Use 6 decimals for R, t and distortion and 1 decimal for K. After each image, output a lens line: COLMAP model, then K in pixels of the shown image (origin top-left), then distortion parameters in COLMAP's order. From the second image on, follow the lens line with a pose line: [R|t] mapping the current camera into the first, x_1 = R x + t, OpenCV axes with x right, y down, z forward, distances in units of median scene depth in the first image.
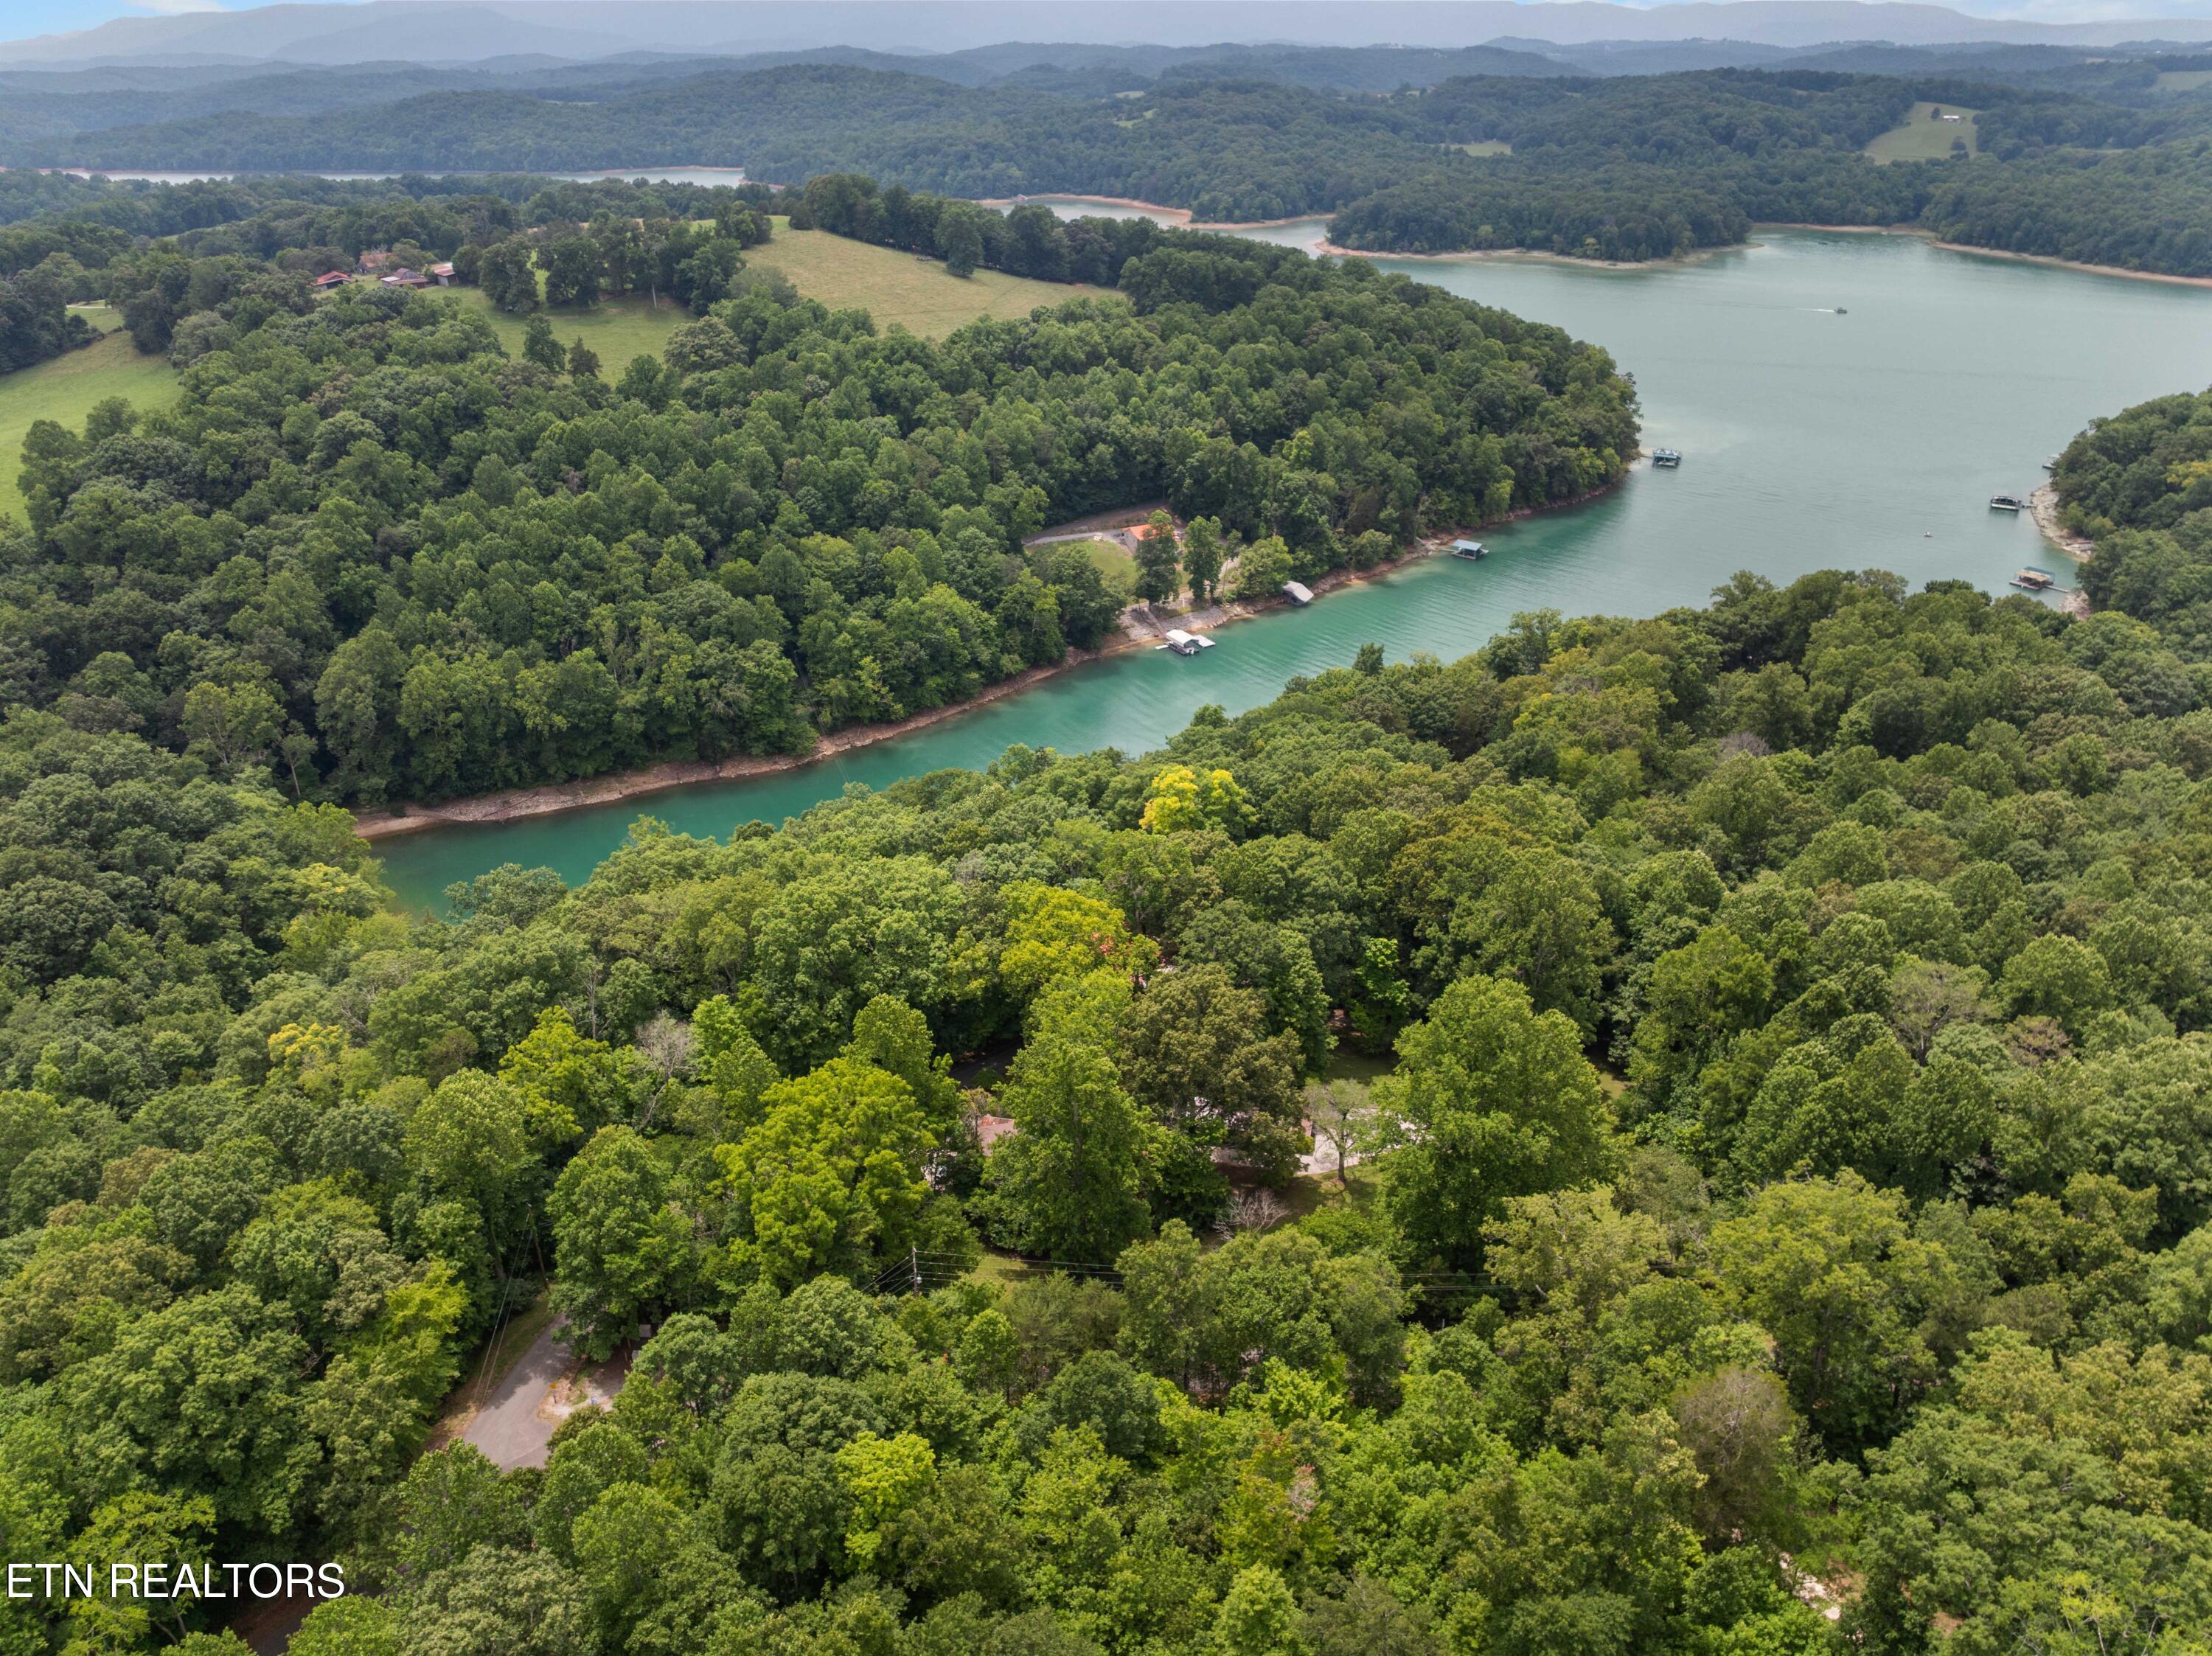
lens RADIAL K [[1554.1, 0, 1107.7], [0, 1554.1, 828.1], [0, 0, 1]] dist [-0.032772, -0.007870]
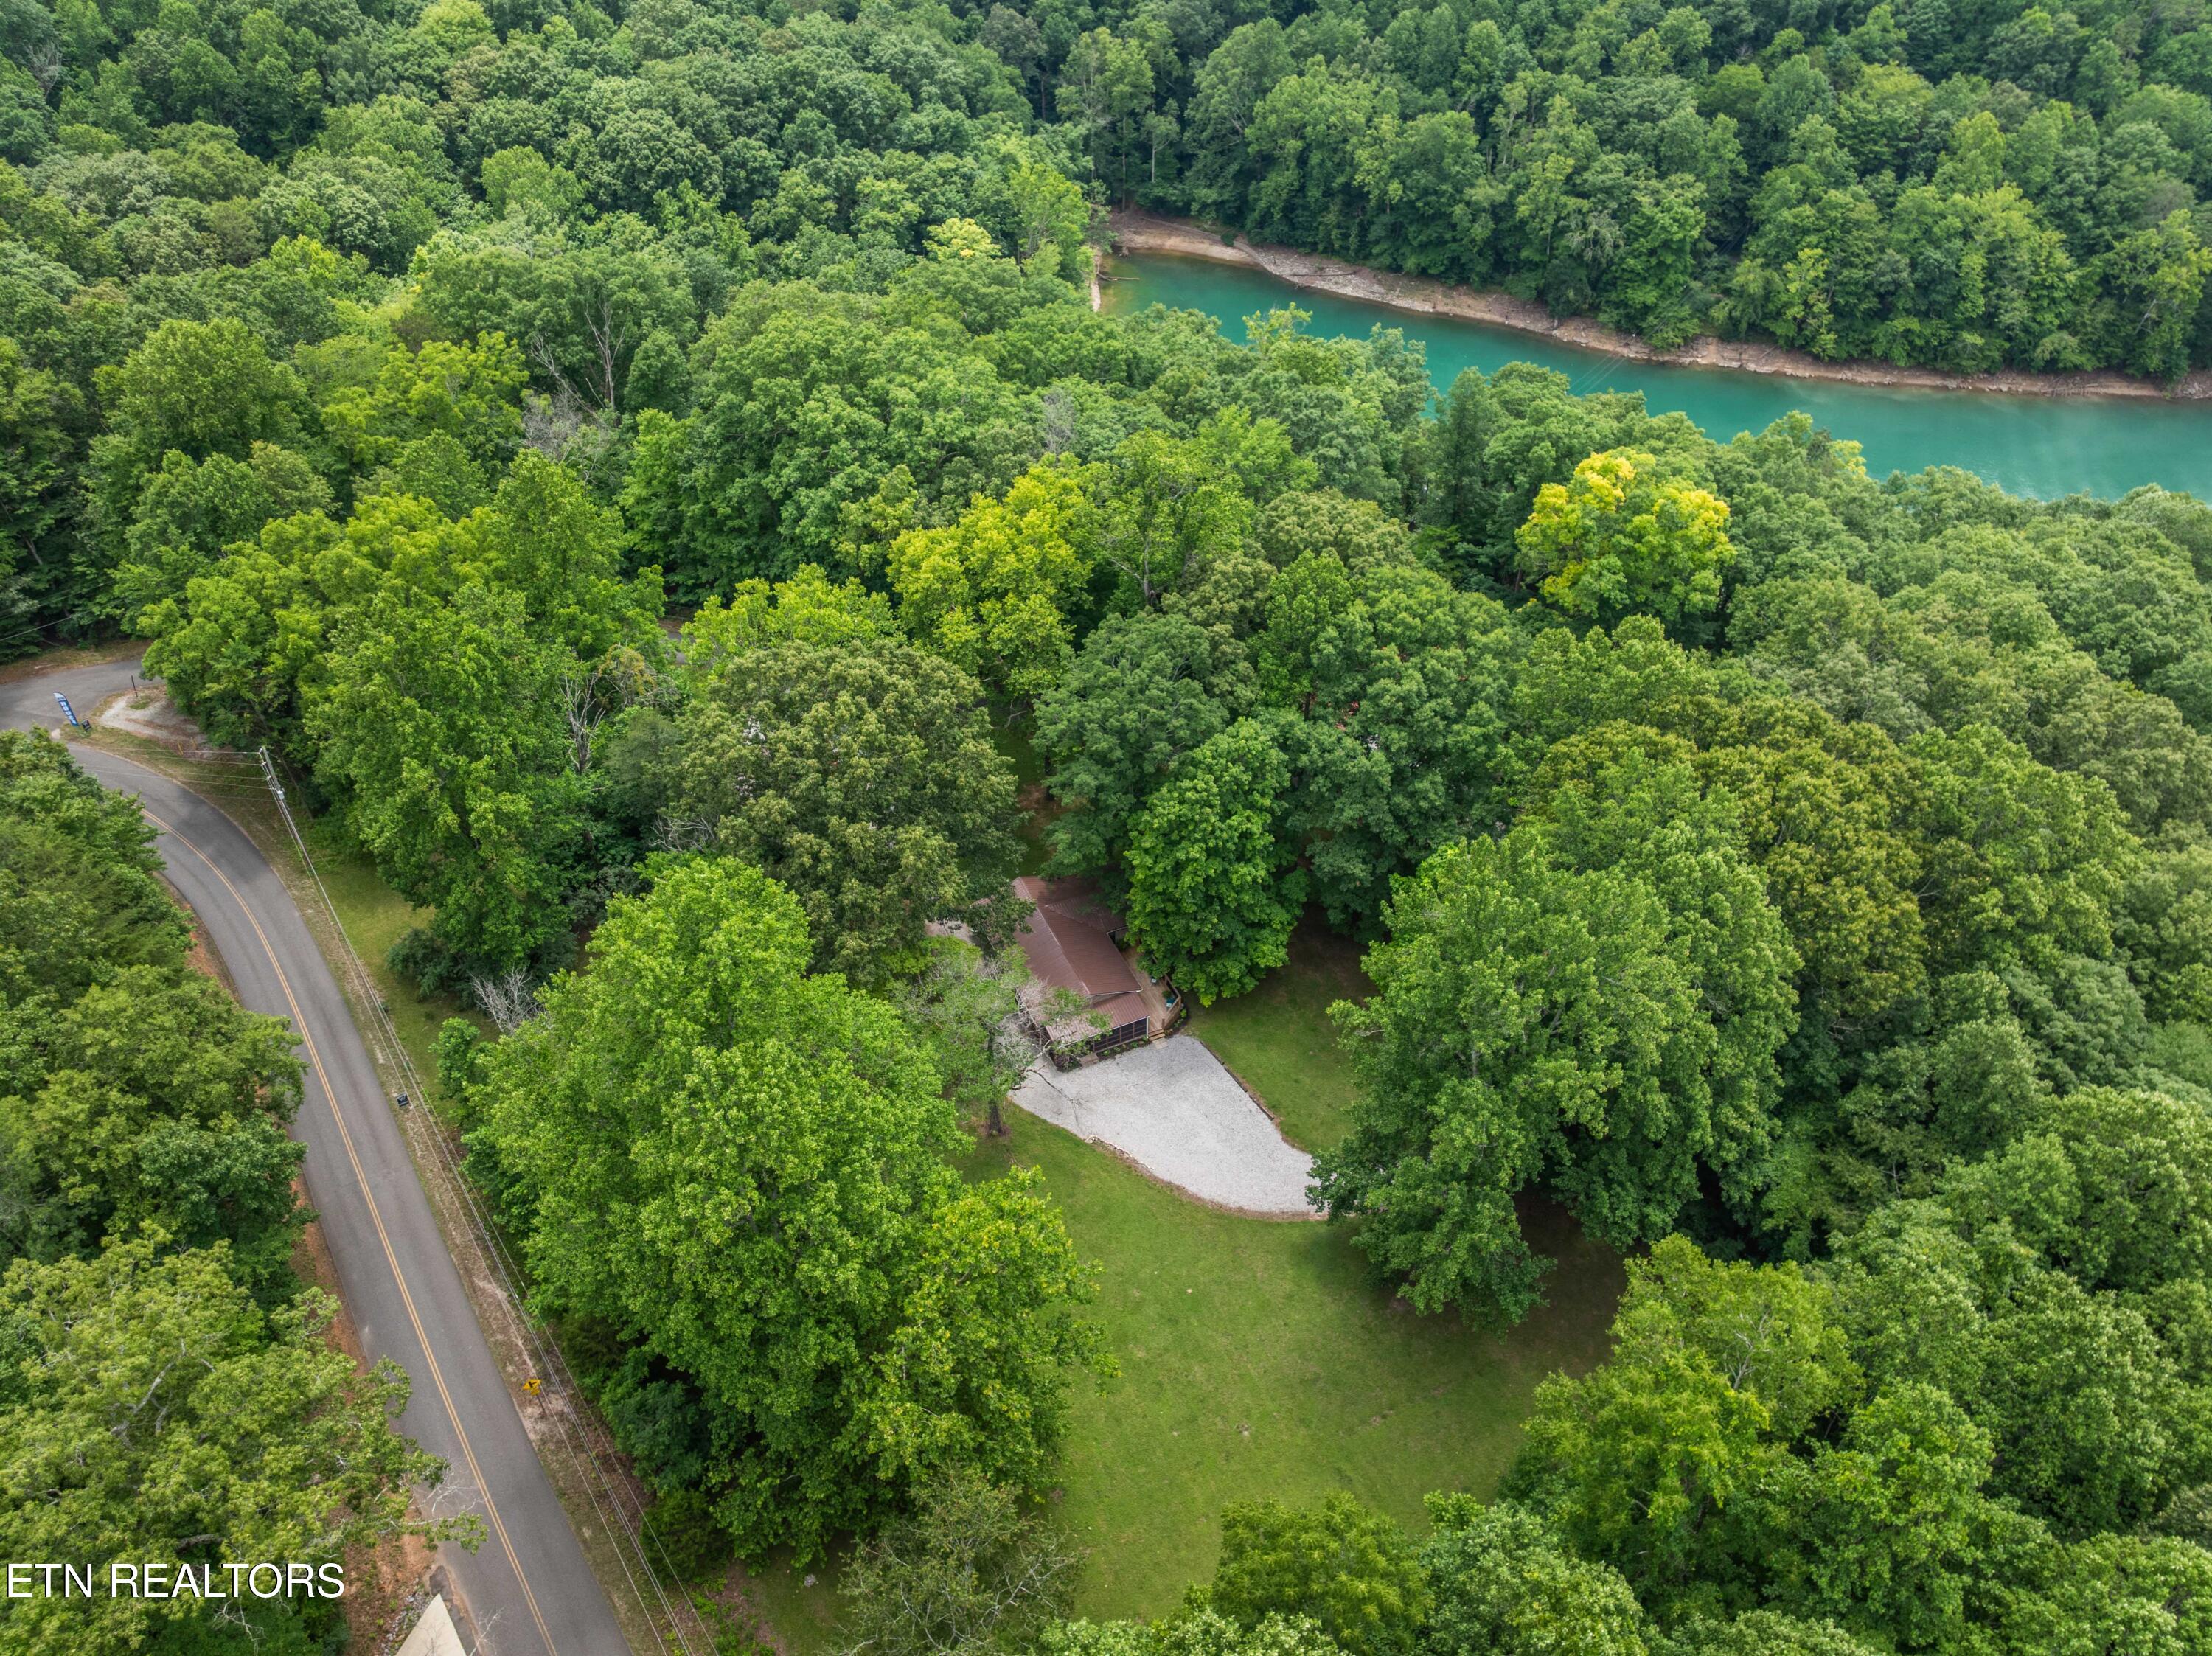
lens RADIAL K [[1565.2, 0, 1106.0], [0, 1565.2, 828.0], [0, 0, 1]] dist [-0.068841, 0.045985]
pose [[0.587003, 0.536645, -0.606168, 0.216079], [-0.365299, 0.843756, 0.393234, -0.047323], [0.722485, -0.009398, 0.691323, 0.303517]]
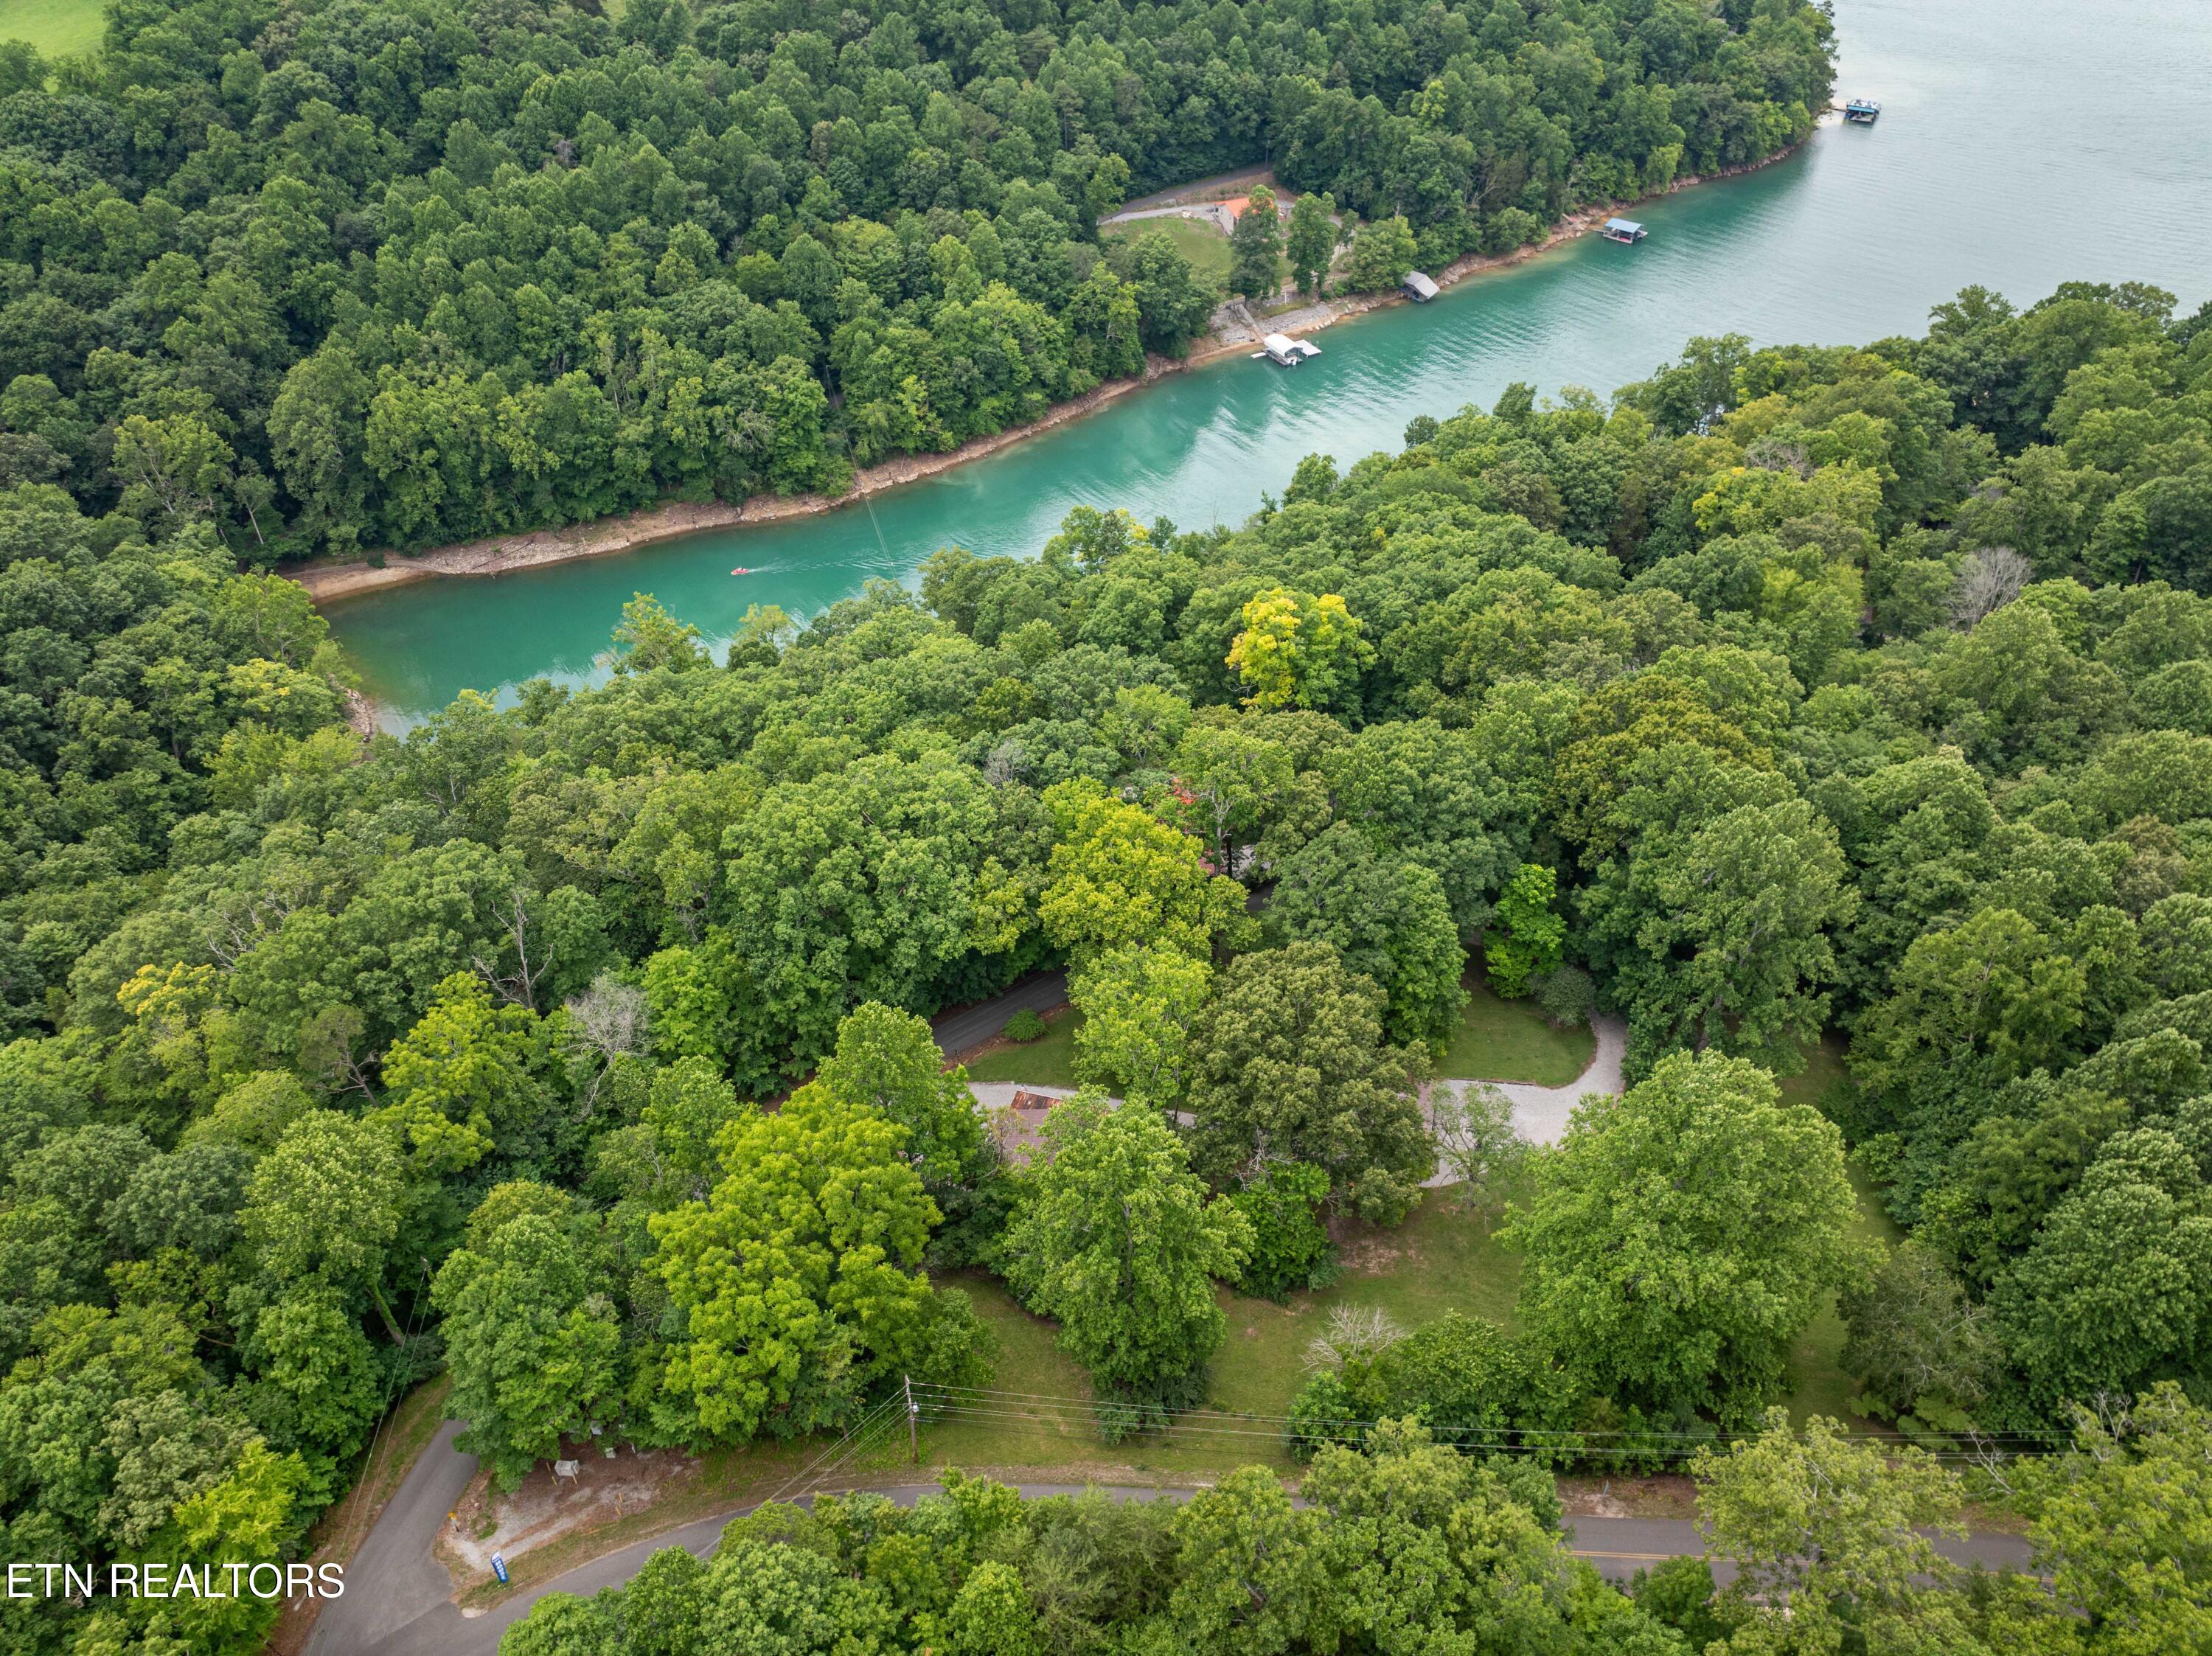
lens RADIAL K [[1562.0, 0, 1111.8], [0, 1562.0, 827.6], [0, 0, 1]] dist [-0.044671, 0.011153]
pose [[0.998588, 0.027777, -0.045286, 0.000334], [-0.017123, 0.975215, 0.220597, -0.060329], [0.050291, -0.219510, 0.974313, 0.126544]]
